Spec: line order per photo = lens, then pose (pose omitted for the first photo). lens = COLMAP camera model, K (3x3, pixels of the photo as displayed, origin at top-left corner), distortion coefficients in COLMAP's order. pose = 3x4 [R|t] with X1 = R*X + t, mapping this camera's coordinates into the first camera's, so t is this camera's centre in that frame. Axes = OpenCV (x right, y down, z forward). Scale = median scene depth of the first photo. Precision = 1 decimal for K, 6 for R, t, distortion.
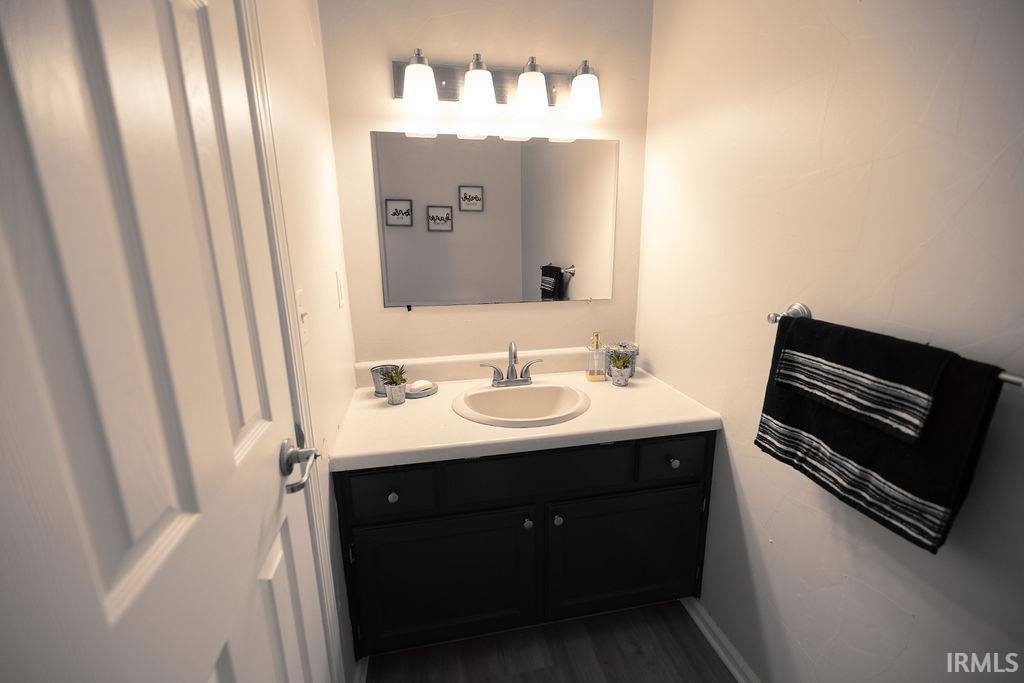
lens RADIAL K [[427.3, 0, 509.5], [0, 427.3, 336.1], [0, 0, 1]] dist [-0.000819, -0.000009]
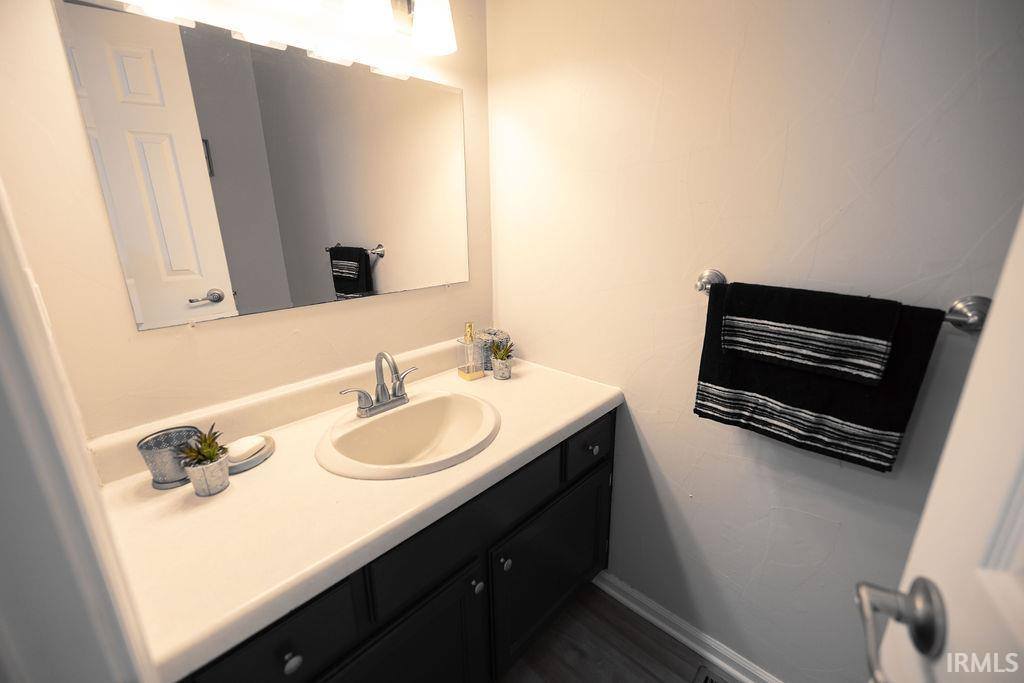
lens RADIAL K [[427.3, 0, 509.5], [0, 427.3, 336.1], [0, 0, 1]] dist [-0.000819, -0.000009]
pose [[0.818444, -0.153251, 0.553772, -0.363673], [0.128071, 0.988185, 0.084188, -0.077406], [-0.560131, 0.002019, 0.828402, 0.473200]]
